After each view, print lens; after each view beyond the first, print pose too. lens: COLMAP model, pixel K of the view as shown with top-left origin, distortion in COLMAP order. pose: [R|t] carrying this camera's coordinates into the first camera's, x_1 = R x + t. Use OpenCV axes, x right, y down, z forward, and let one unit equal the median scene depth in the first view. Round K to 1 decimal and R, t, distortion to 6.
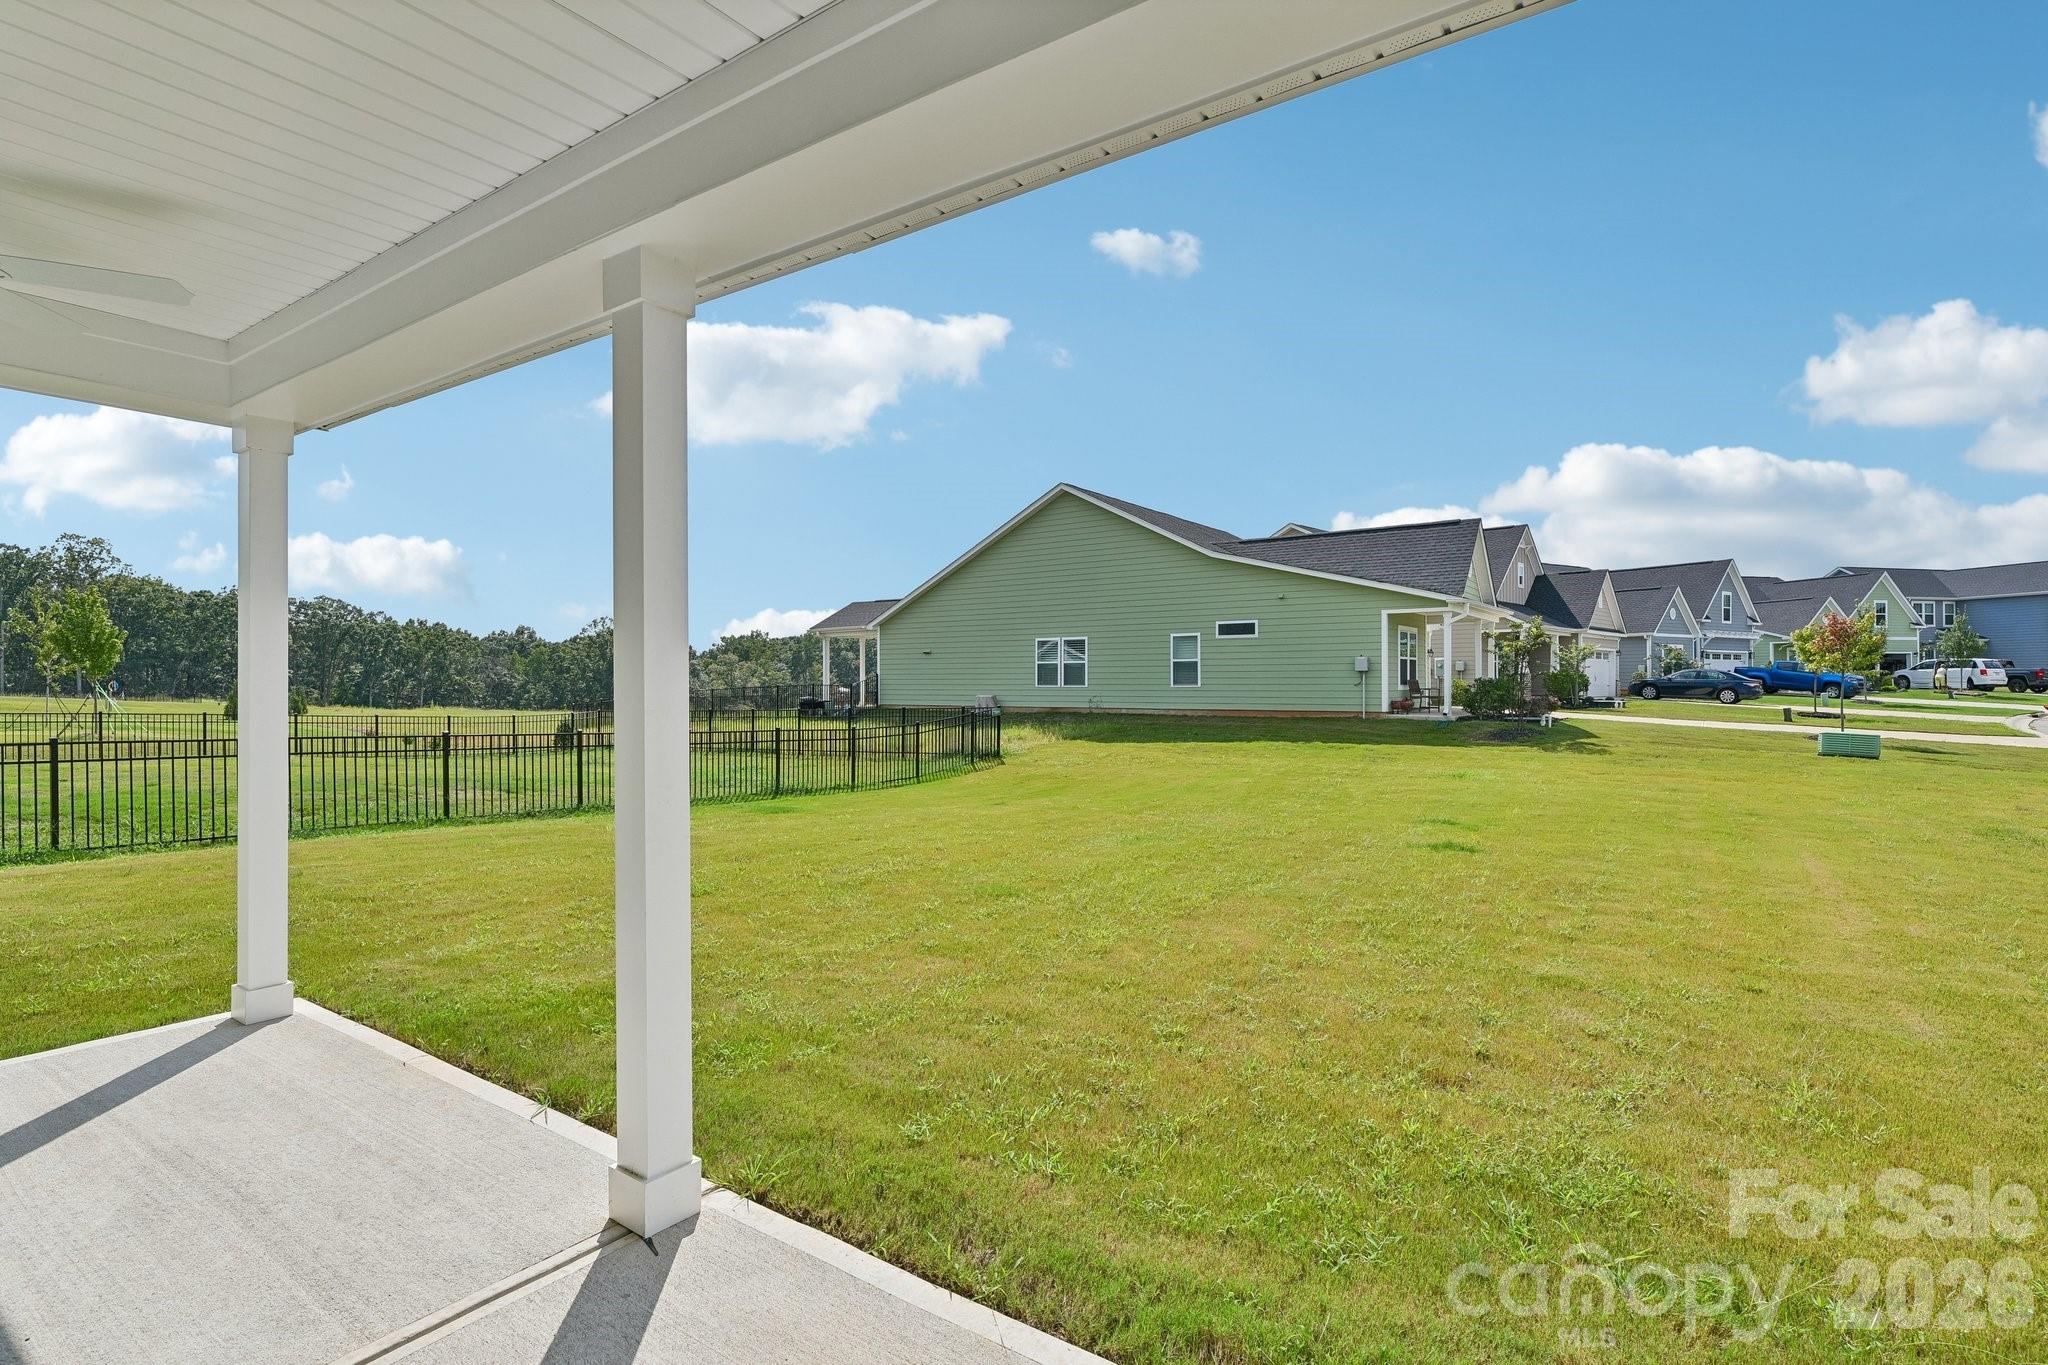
lens RADIAL K [[979.2, 0, 1021.4], [0, 979.2, 671.6], [0, 0, 1]] dist [-0.005363, -0.000074]
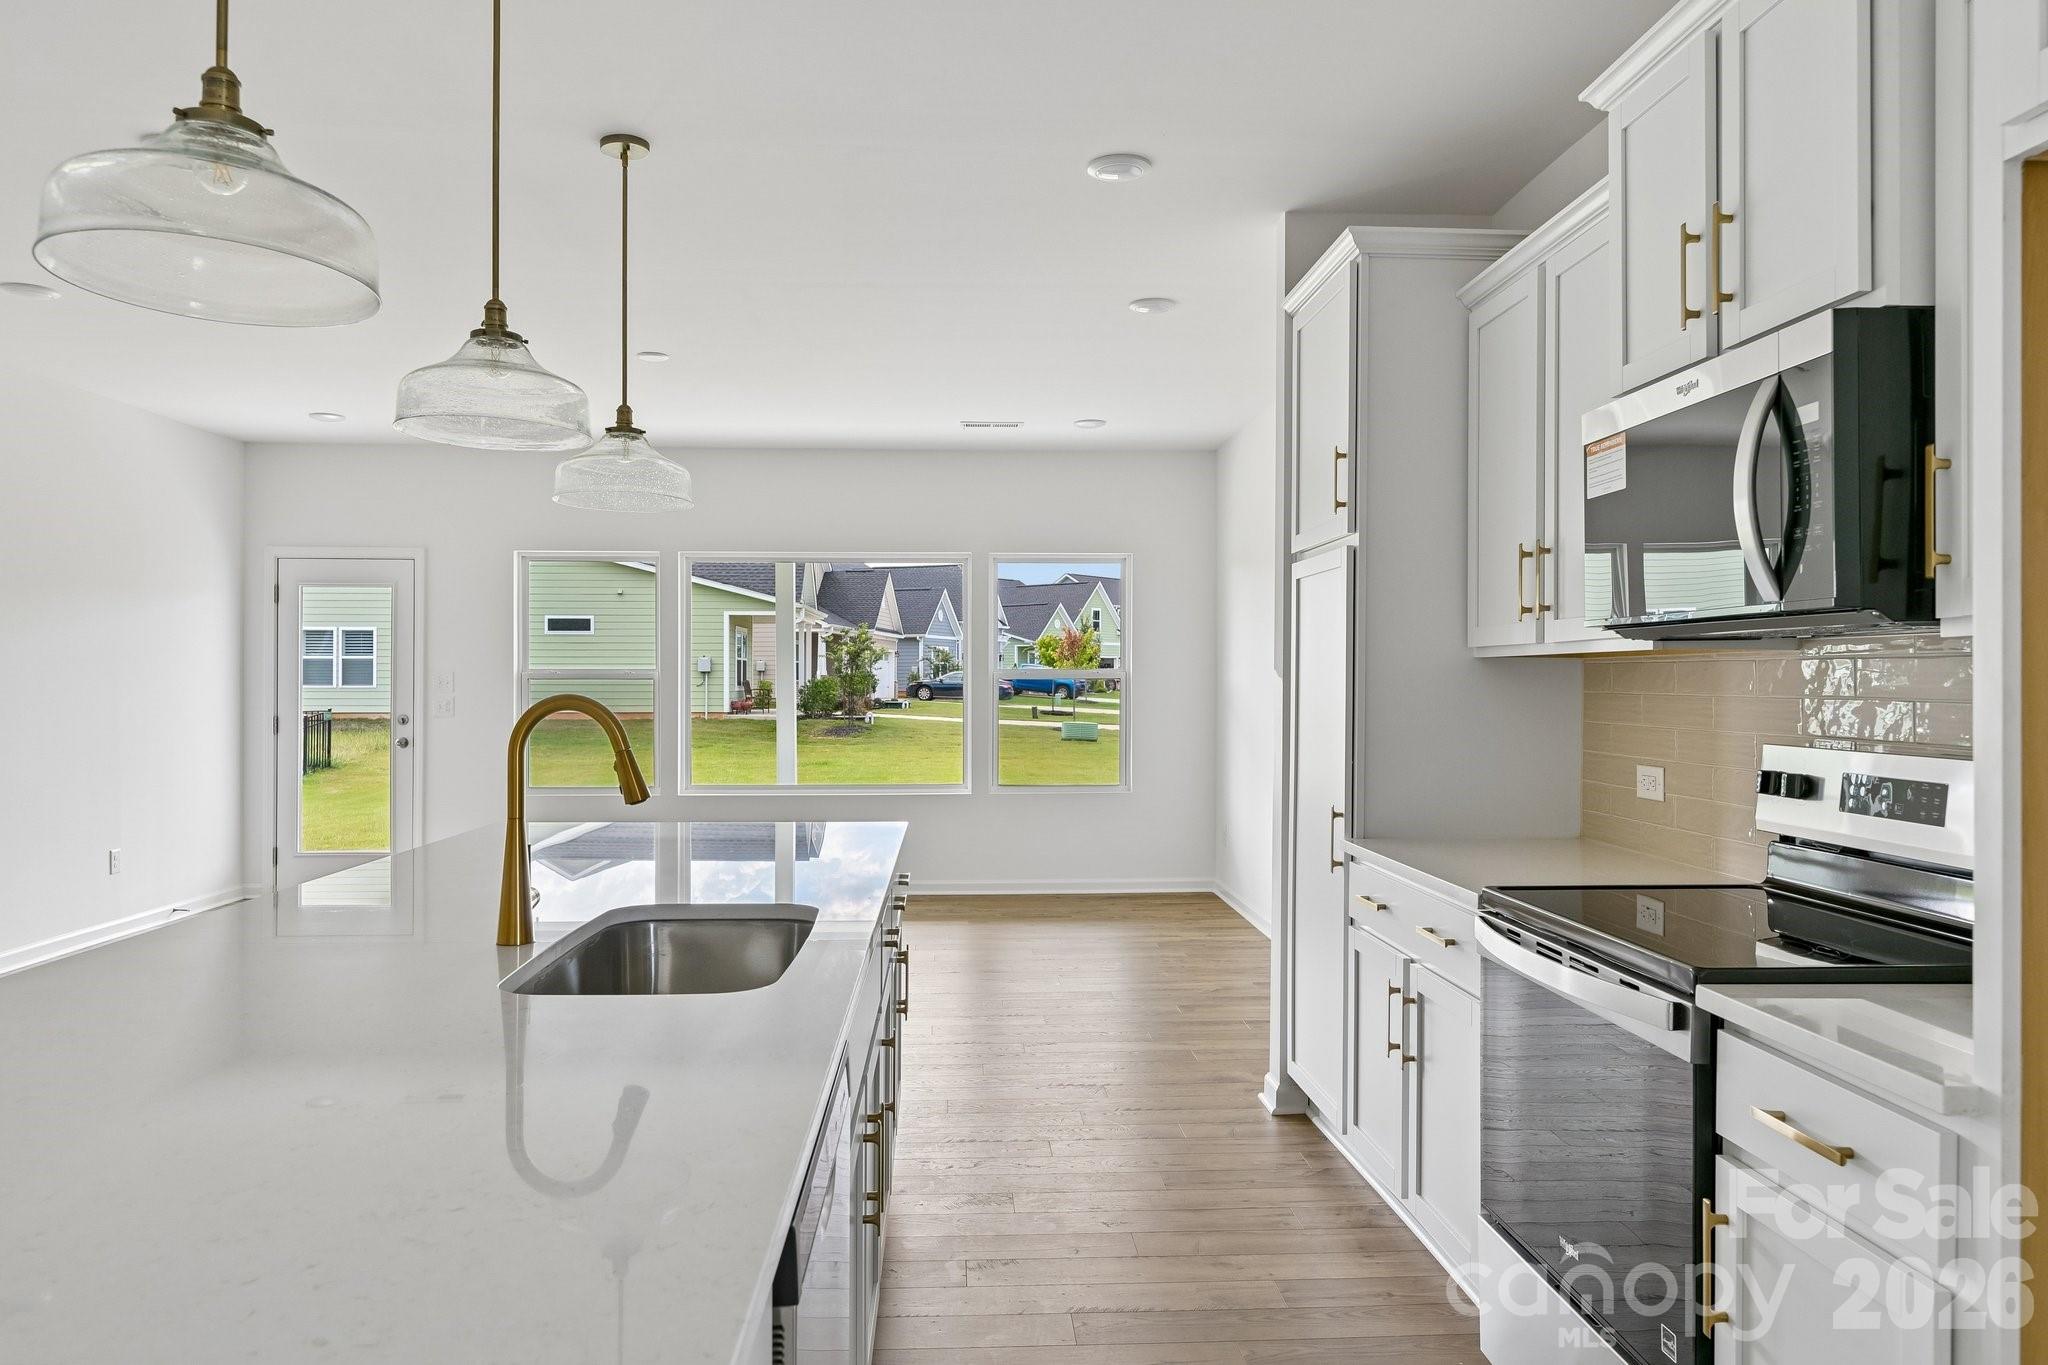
lens RADIAL K [[1369.1, 0, 1008.7], [0, 1369.1, 679.8], [0, 0, 1]] dist [0.002232, -0.001525]
pose [[0.789827, 0.005032, 0.613309, -0.179572], [-0.010897, 0.999924, 0.005828, -0.002786], [-0.613232, -0.011286, 0.789822, -0.198608]]
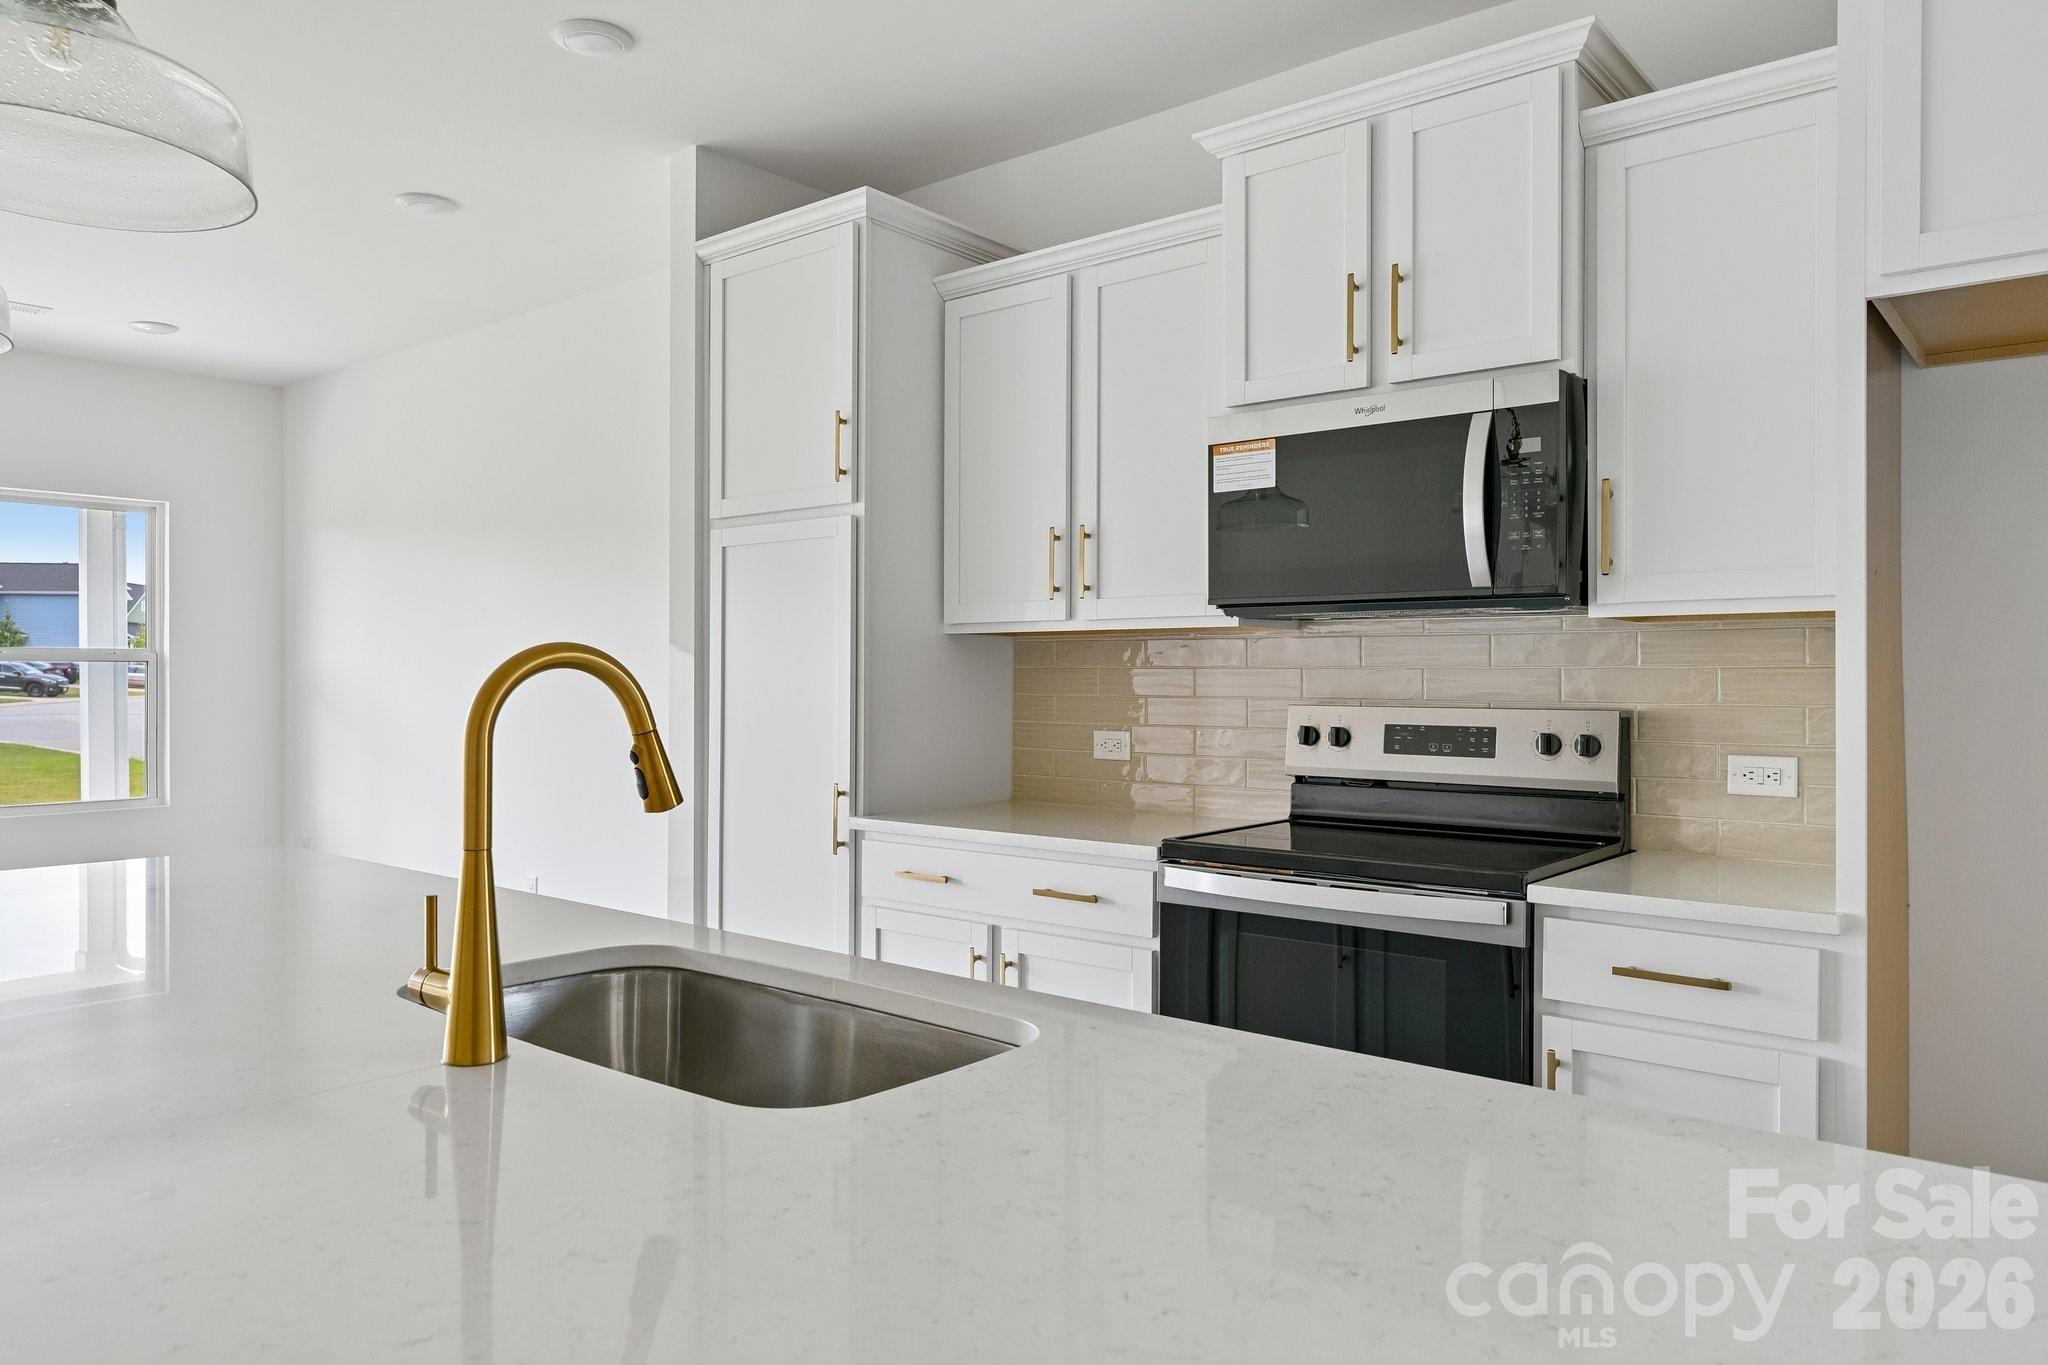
lens RADIAL K [[1369.1, 0, 1027.8], [0, 1369.1, 683.8], [0, 0, 1]] dist [0.002232, -0.001525]
pose [[0.075642, -0.000714, 0.997135, -0.192415], [-0.013648, 0.999905, 0.001752, -0.000962], [-0.997042, -0.013742, 0.075625, -0.160798]]
